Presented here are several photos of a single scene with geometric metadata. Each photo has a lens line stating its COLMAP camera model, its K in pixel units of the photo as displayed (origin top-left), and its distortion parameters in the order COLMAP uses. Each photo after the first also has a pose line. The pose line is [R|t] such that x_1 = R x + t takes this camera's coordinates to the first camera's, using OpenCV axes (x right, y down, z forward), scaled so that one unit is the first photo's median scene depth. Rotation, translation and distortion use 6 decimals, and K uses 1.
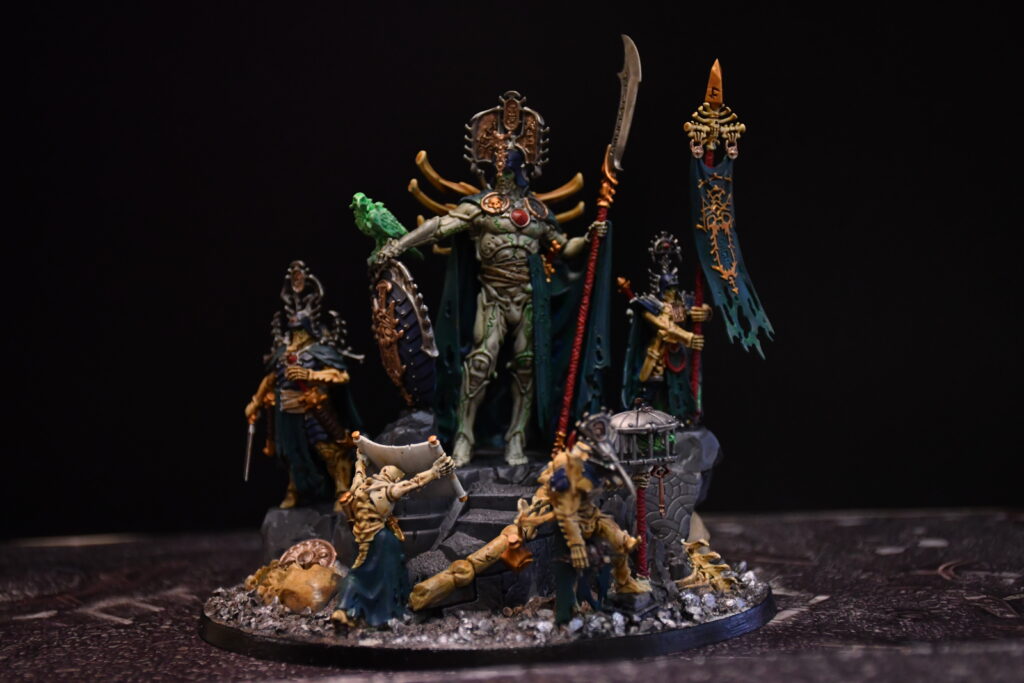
lens RADIAL K [[1770.8, 0, 514.1], [0, 1770.8, 338.7], [0, 0, 1]] dist [0.156671, 0.000000]
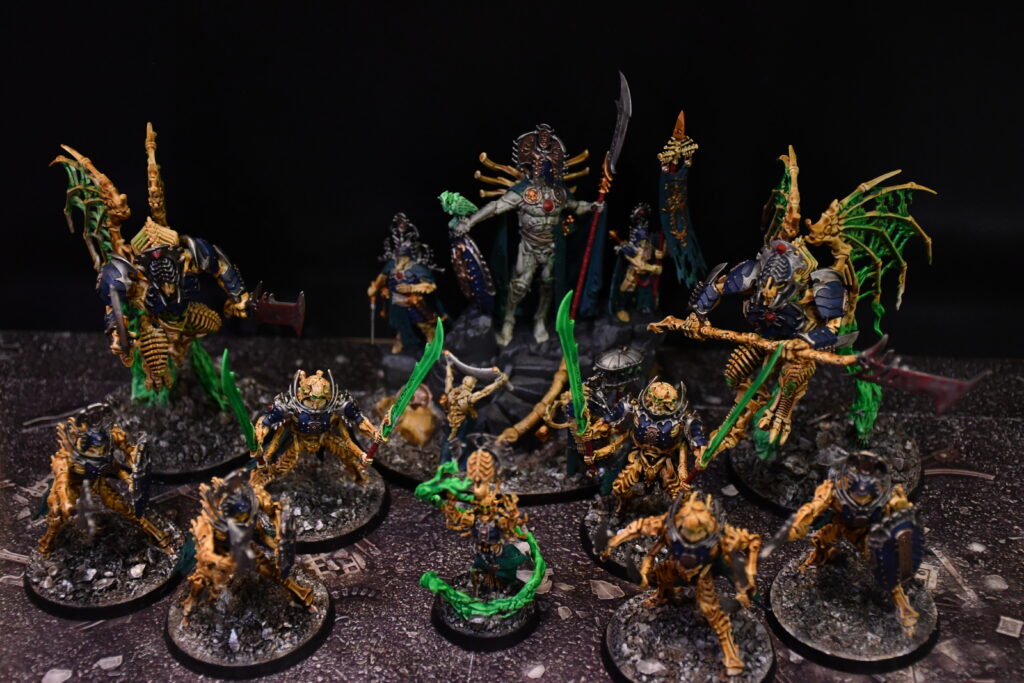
lens RADIAL K [[1542.3, 0, 511.4], [0, 1542.3, 345.6], [0, 0, 1]] dist [0.087785, 0.000000]
pose [[0.999686, 0.005652, 0.024429, -0.060178], [-0.016373, 0.885036, 0.465235, -0.578436], [-0.018991, -0.465489, 0.884850, -0.241631]]
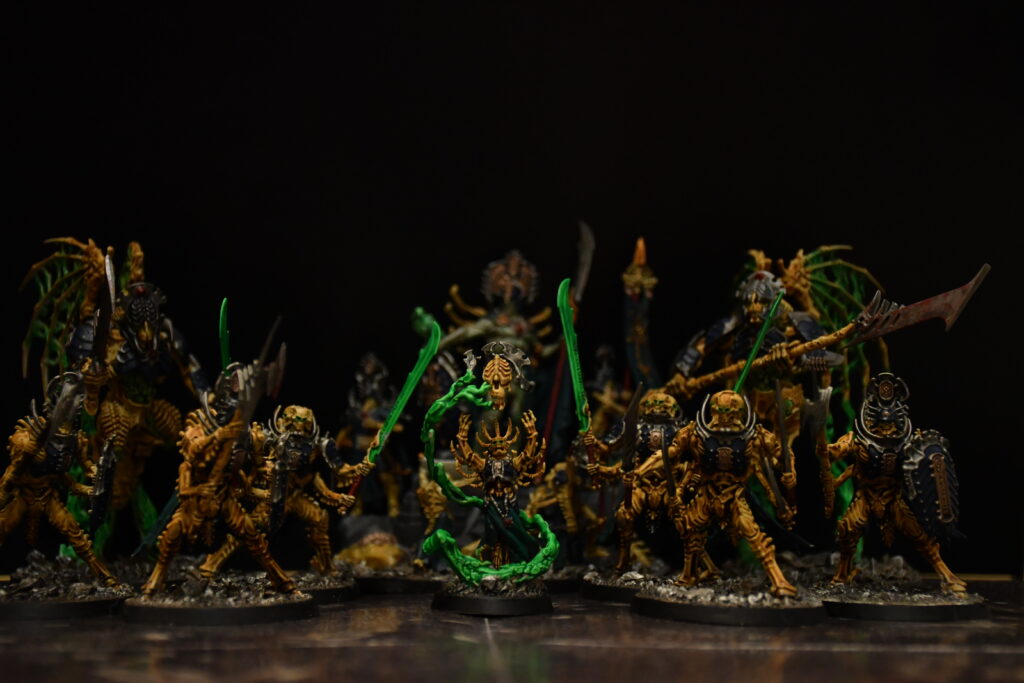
lens RADIAL K [[1542.3, 0, 514.5], [0, 1542.3, 342.8], [0, 0, 1]] dist [0.087785, 0.000000]
pose [[0.988488, 0.044536, 0.144596, -0.196493], [-0.022019, 0.987866, -0.153740, 0.153763], [-0.149689, 0.148786, 0.977474, -0.336683]]
